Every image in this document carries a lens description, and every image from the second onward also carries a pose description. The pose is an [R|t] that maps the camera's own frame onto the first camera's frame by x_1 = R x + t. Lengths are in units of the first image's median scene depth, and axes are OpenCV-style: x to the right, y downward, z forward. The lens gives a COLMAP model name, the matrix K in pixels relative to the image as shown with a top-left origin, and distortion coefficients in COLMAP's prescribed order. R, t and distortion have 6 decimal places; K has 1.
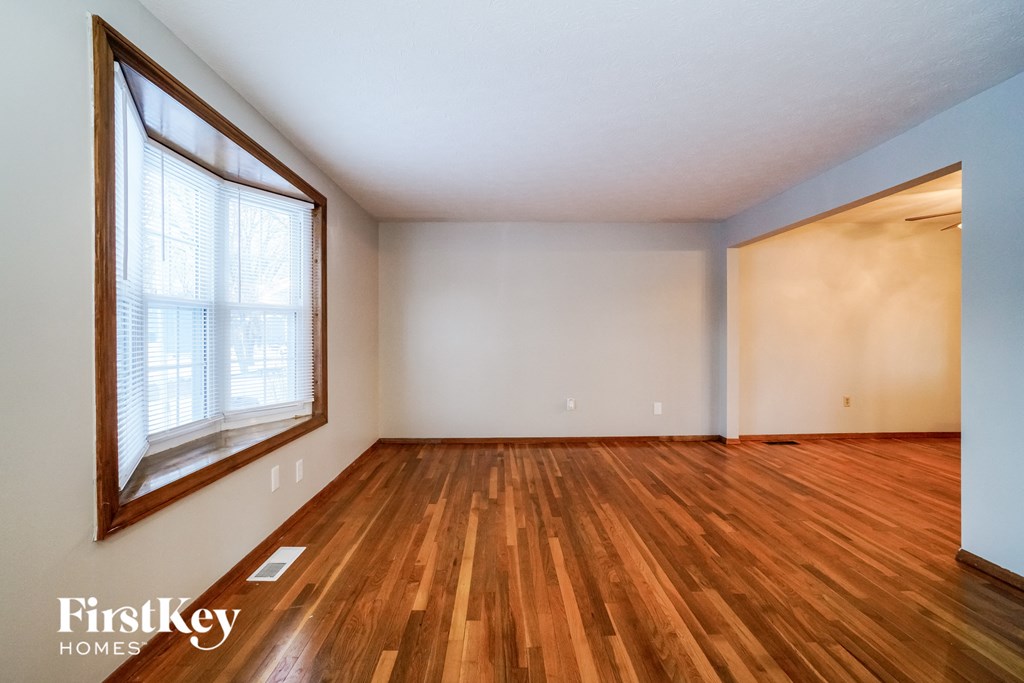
lens RADIAL K [[445.1, 0, 514.7], [0, 445.1, 336.2], [0, 0, 1]] dist [-0.001112, -0.000091]
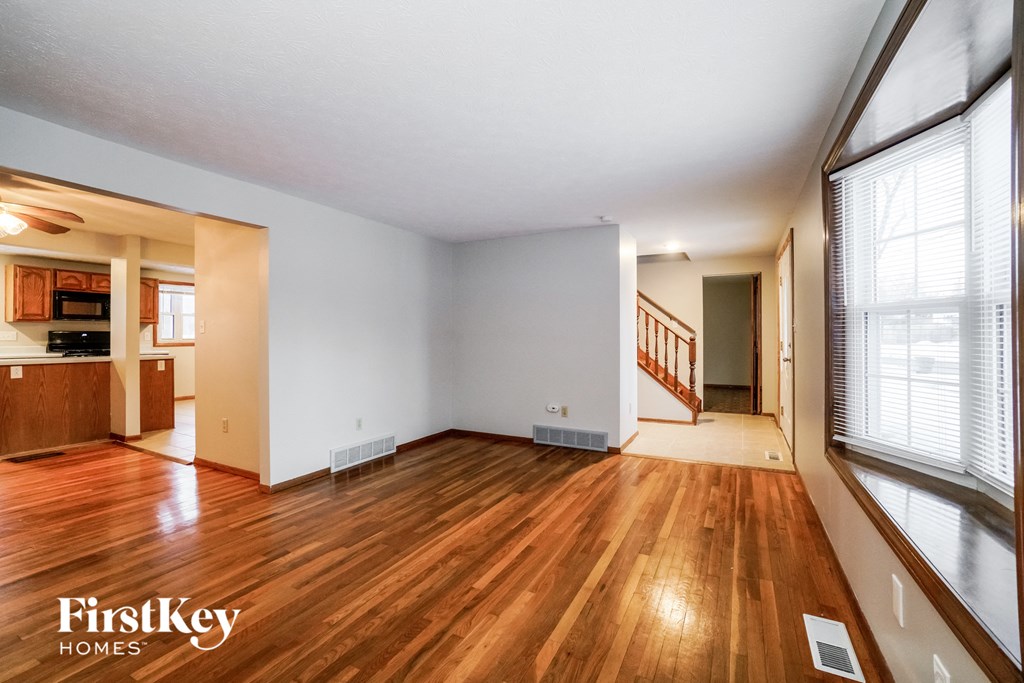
lens RADIAL K [[445.1, 0, 514.8], [0, 445.1, 339.5], [0, 0, 1]] dist [-0.001112, -0.000091]
pose [[-0.870604, -0.000160, 0.491985, -0.414652], [0.004027, 0.999964, 0.007451, -0.016355], [-0.491968, 0.008468, -0.870572, 1.824297]]
